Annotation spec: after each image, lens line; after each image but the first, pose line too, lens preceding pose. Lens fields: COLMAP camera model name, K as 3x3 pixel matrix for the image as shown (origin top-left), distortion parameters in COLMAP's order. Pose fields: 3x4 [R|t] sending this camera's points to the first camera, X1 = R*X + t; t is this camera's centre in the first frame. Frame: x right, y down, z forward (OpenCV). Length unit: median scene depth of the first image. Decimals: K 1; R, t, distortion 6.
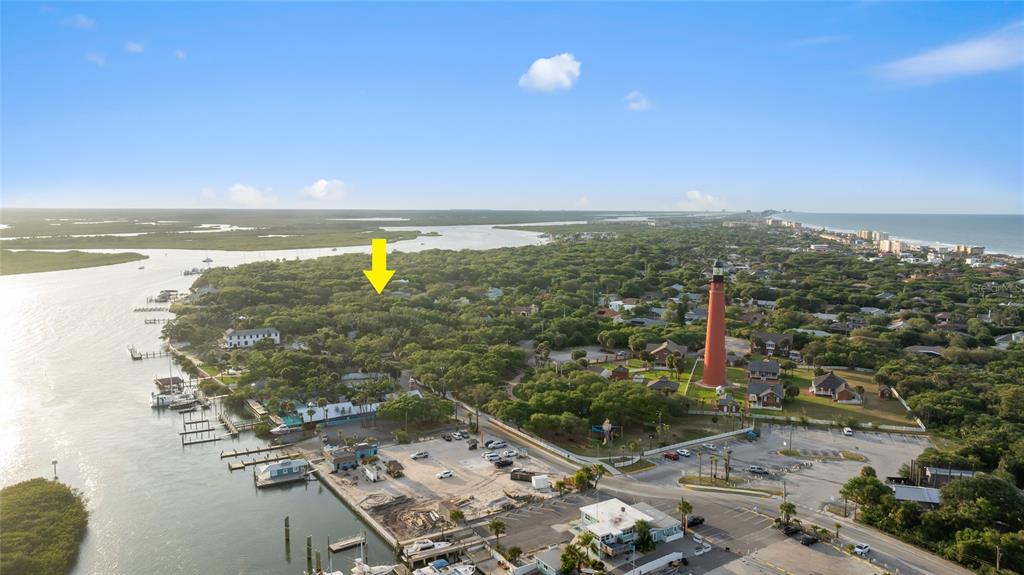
lens RADIAL K [[716.6, 0, 512.0], [0, 716.6, 287.5], [0, 0, 1]] dist [-0.008373, -0.000143]
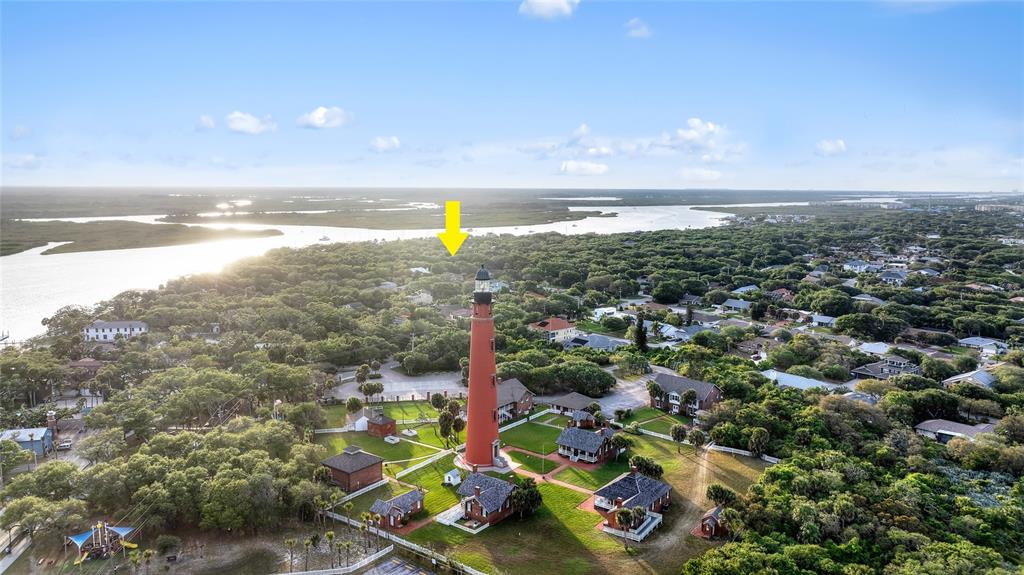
lens RADIAL K [[716.6, 0, 512.0], [0, 716.6, 287.5], [0, 0, 1]] dist [-0.008373, -0.000143]
pose [[0.946641, 0.045749, -0.319026, 0.078994], [-0.036662, 0.998734, 0.034434, -0.006841], [0.320198, -0.020900, 0.947120, 0.062832]]
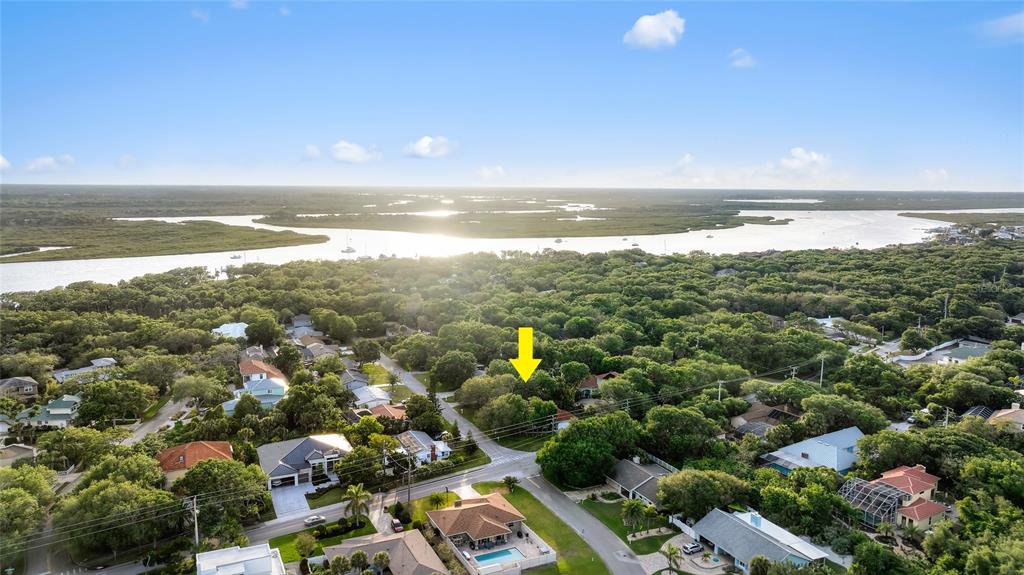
lens RADIAL K [[716.6, 0, 512.0], [0, 716.6, 287.5], [0, 0, 1]] dist [-0.008373, -0.000143]
pose [[0.821901, 0.081415, -0.563782, 0.095977], [-0.065860, 0.996678, 0.047916, -0.023959], [0.565810, -0.002251, 0.824532, 0.224875]]
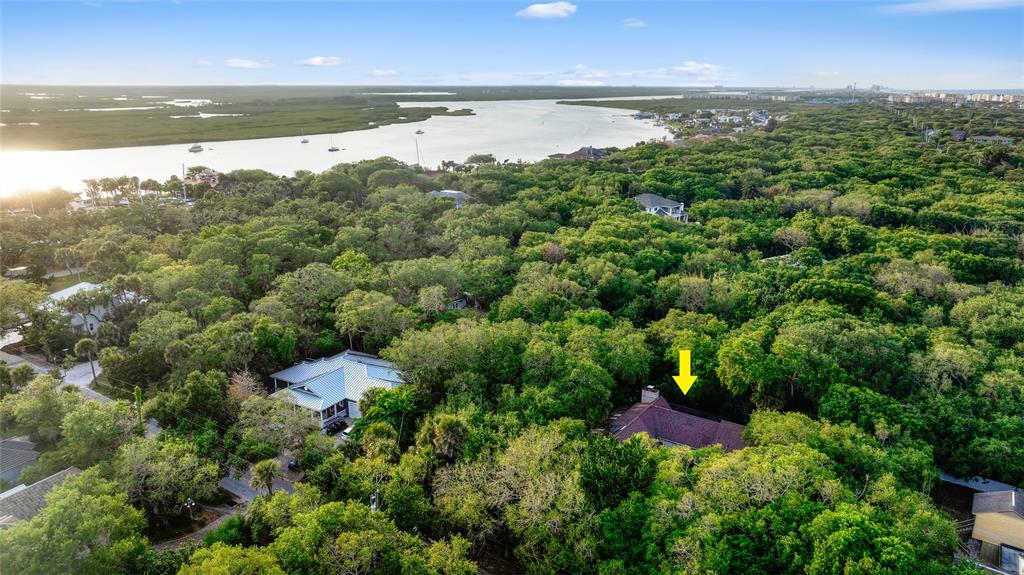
lens RADIAL K [[716.6, 0, 512.0], [0, 716.6, 287.5], [0, 0, 1]] dist [-0.008373, -0.000143]
pose [[0.996212, 0.021498, -0.084262, -0.009710], [-0.007291, 0.986197, 0.165413, -0.028255], [0.086655, -0.164172, 0.982618, 0.374467]]
